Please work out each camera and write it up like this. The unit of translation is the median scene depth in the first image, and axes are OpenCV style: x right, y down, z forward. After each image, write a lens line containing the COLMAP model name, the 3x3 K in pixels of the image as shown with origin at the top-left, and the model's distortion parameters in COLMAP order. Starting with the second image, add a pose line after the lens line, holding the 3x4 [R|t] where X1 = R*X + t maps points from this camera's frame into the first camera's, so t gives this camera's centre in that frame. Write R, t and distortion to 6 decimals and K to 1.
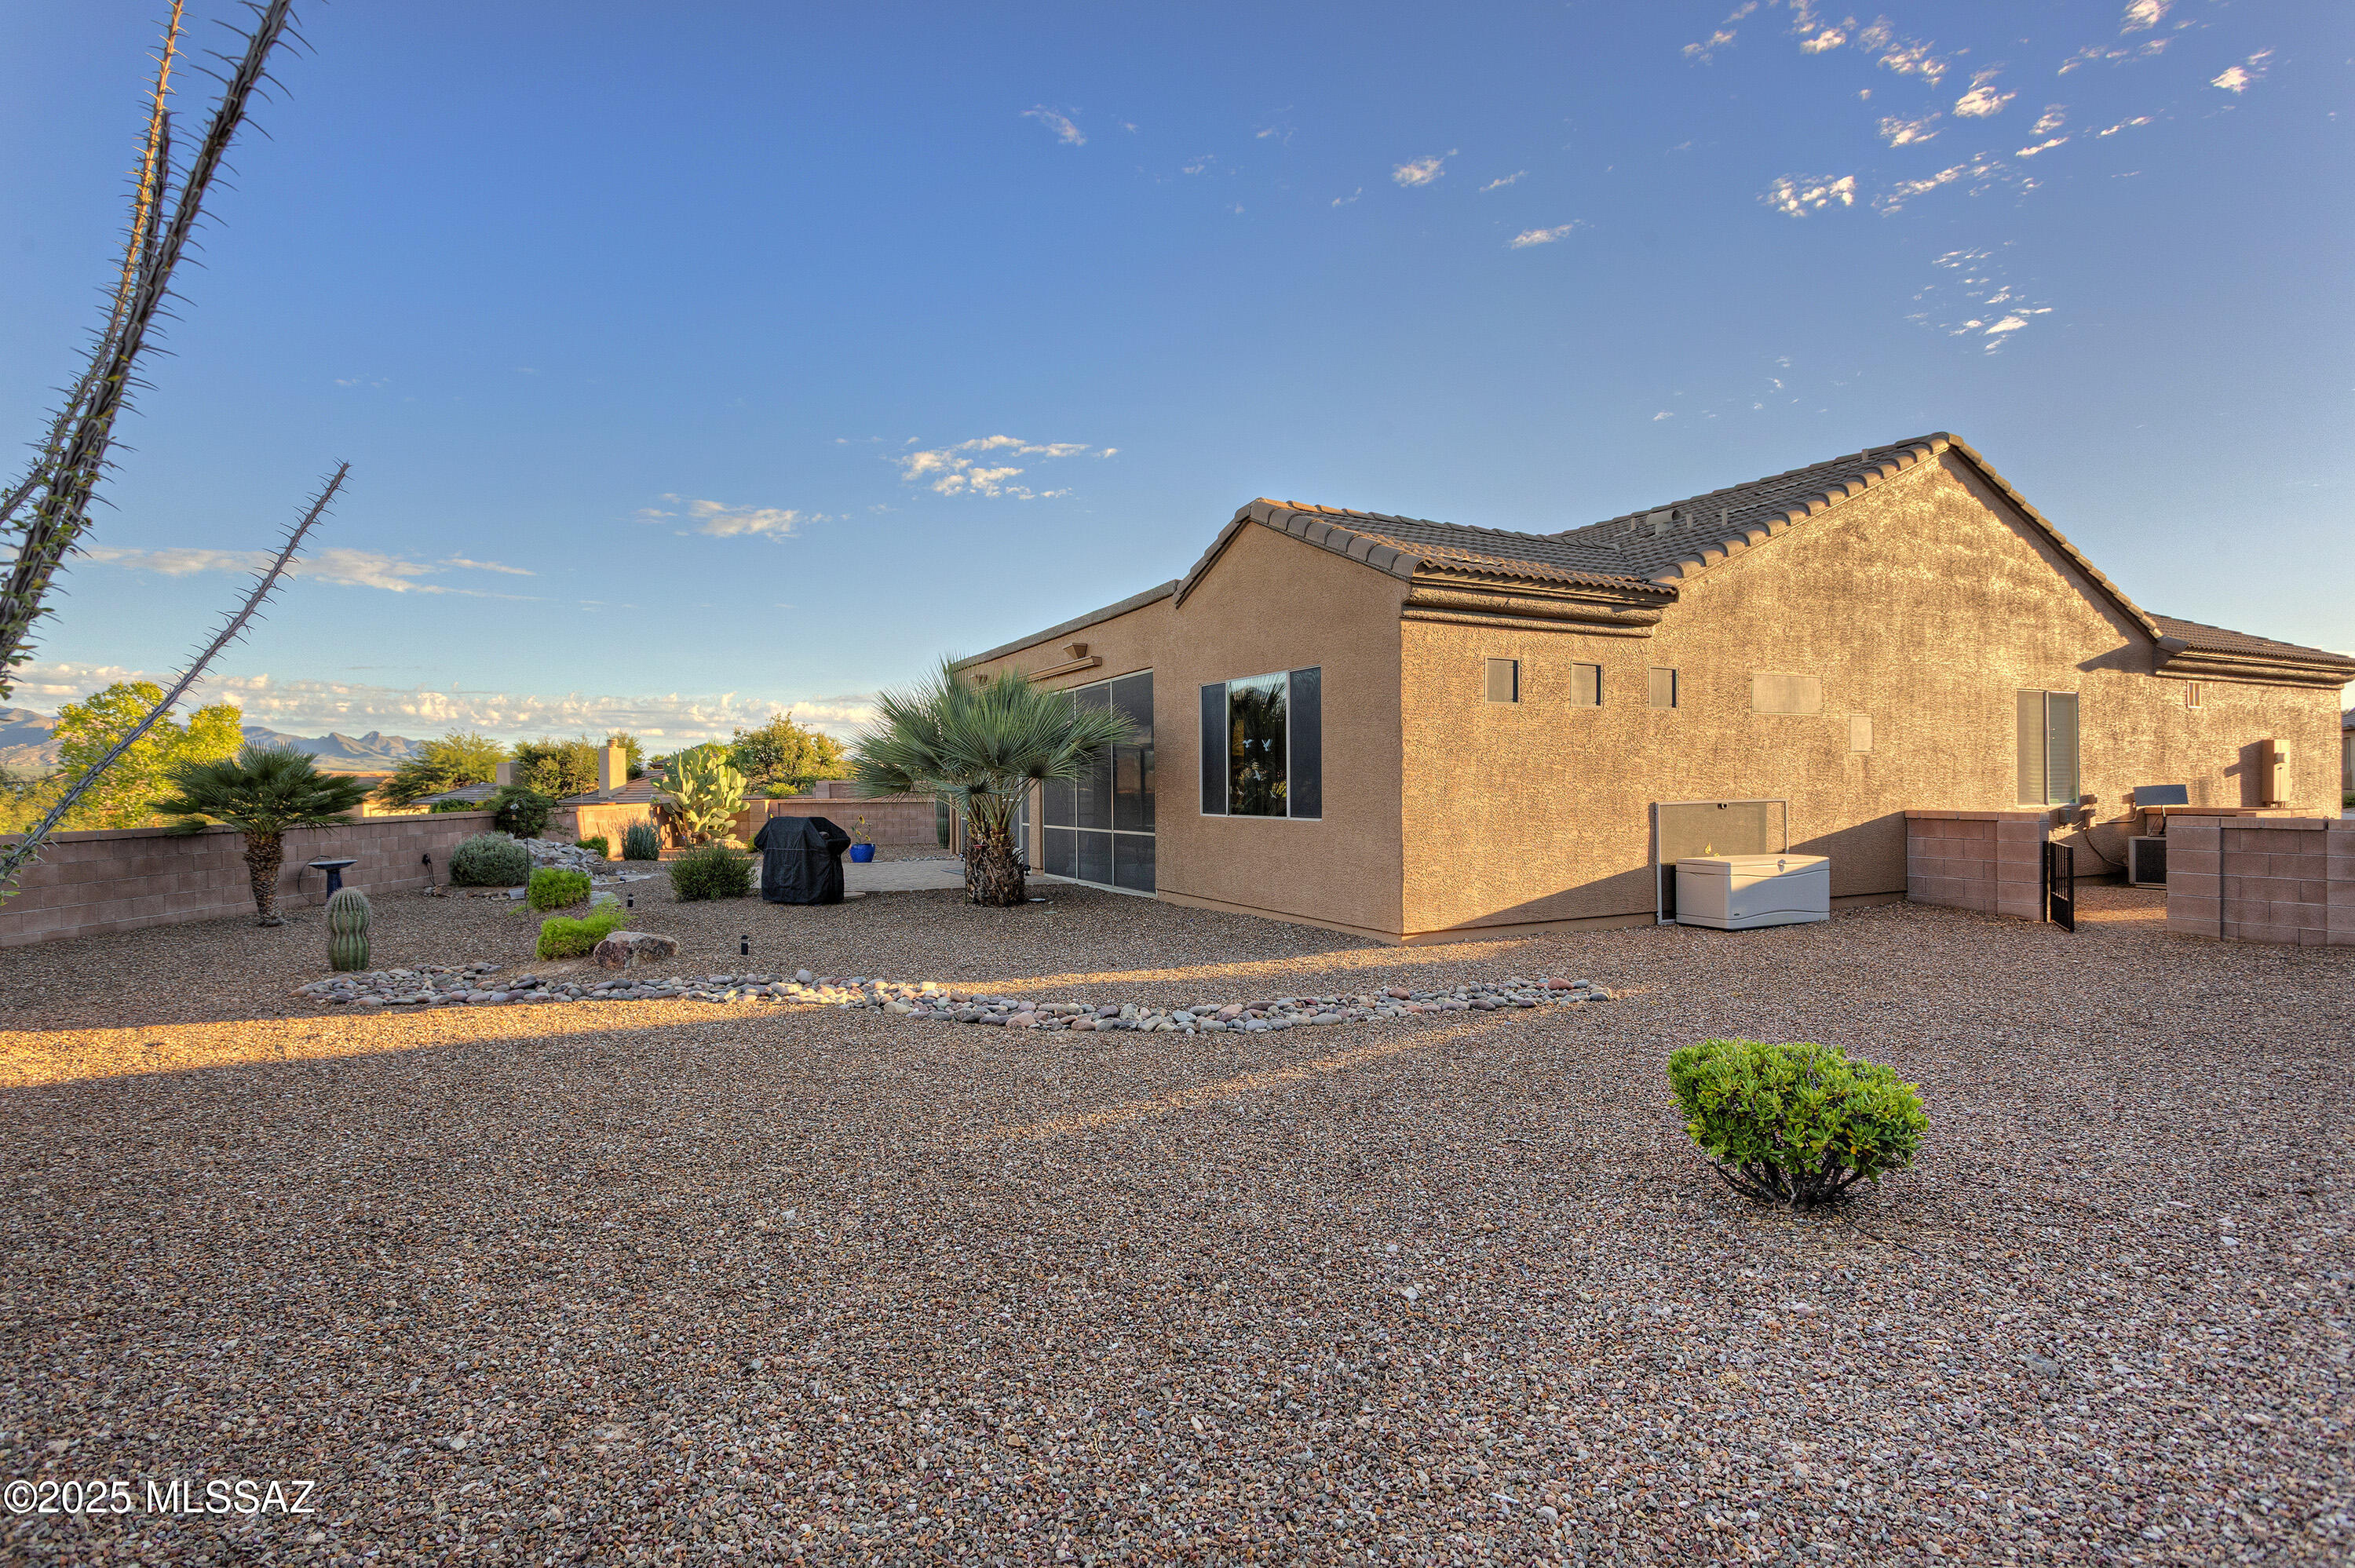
lens RADIAL K [[1119.5, 0, 1188.3], [0, 1119.5, 785.0], [0, 0, 1]] dist [-0.002099, 0.001558]
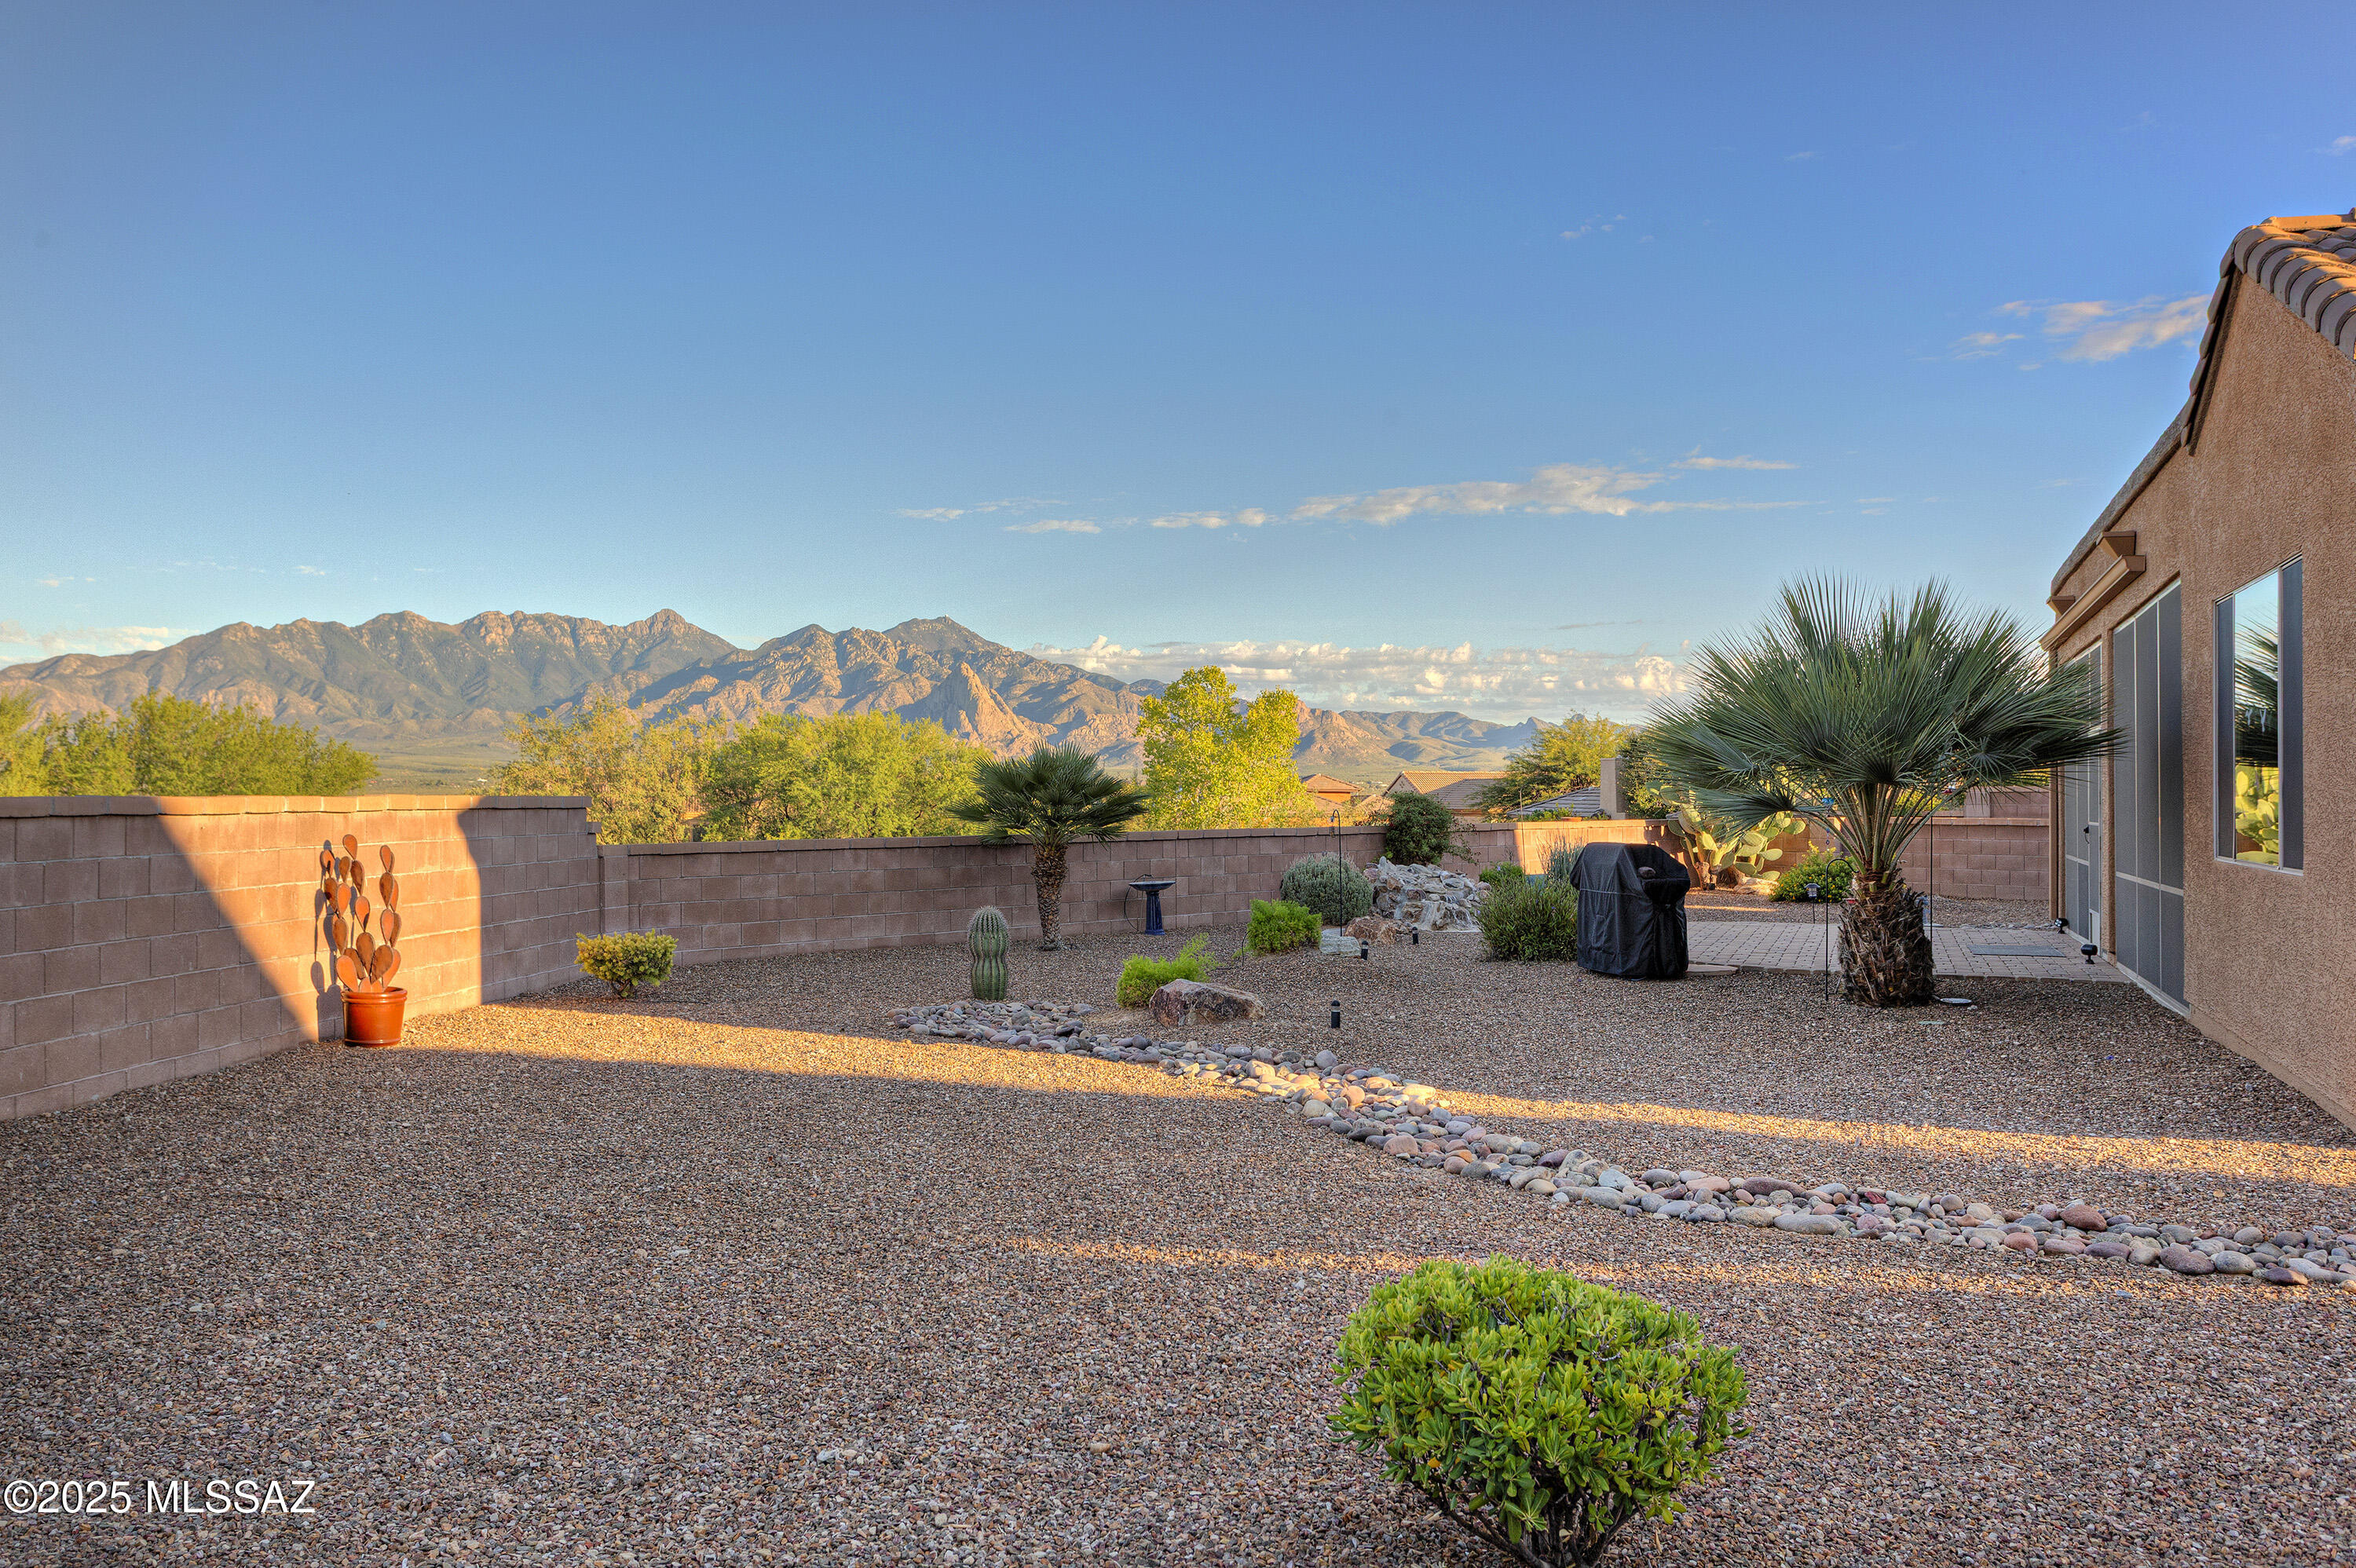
lens RADIAL K [[1894.4, 0, 1182.0], [0, 1894.4, 782.3], [0, 0, 1]] dist [0.010976, 0.005411]
pose [[0.664304, 0.002212, -0.747459, 0.315202], [-0.006134, 0.999978, -0.002492, -0.003035], [0.747437, 0.006240, 0.664303, 0.070975]]
